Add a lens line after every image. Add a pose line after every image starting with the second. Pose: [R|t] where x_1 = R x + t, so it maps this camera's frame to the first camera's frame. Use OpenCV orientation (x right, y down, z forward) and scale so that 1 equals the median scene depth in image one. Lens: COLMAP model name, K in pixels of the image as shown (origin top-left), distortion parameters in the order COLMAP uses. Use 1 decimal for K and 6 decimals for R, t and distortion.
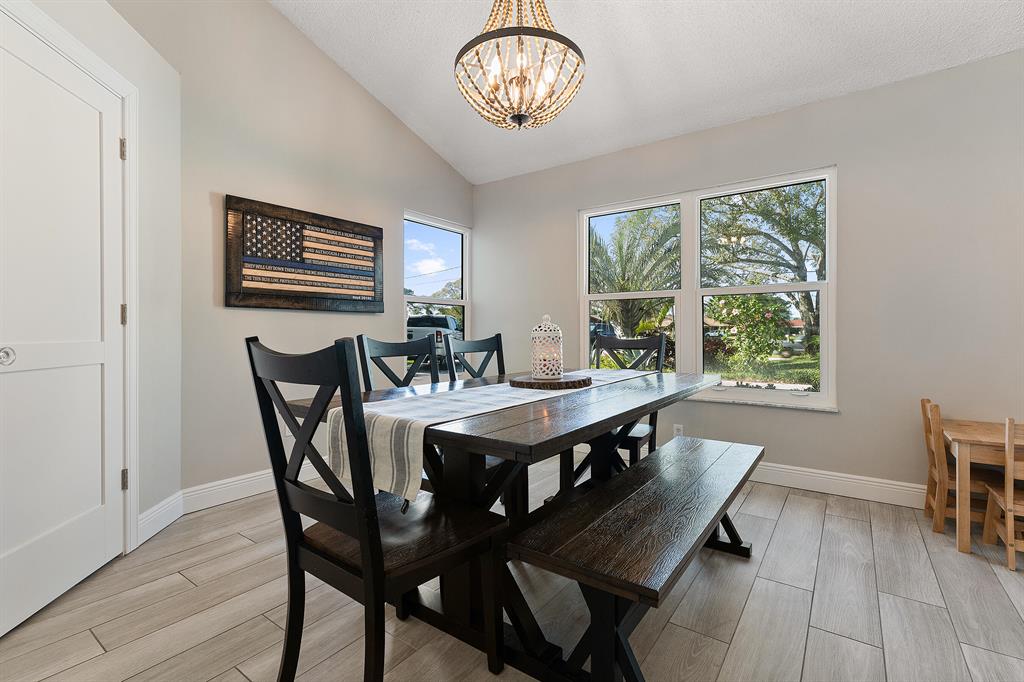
lens RADIAL K [[469.8, 0, 511.4], [0, 469.8, 330.3], [0, 0, 1]] dist [-0.000770, 0.000229]
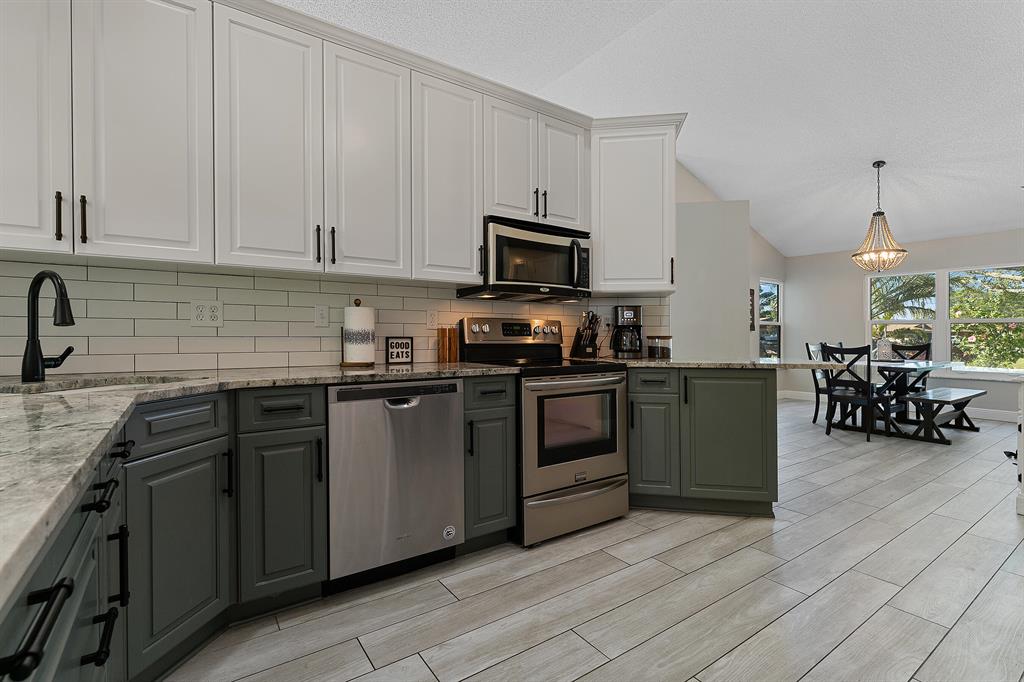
lens RADIAL K [[469.8, 0, 511.4], [0, 469.8, 330.3], [0, 0, 1]] dist [-0.000770, 0.000229]
pose [[0.944766, 0.010595, -0.327575, -0.210774], [-0.010789, 0.999941, 0.001225, -0.011176], [0.327569, 0.002377, 0.944824, -0.445341]]
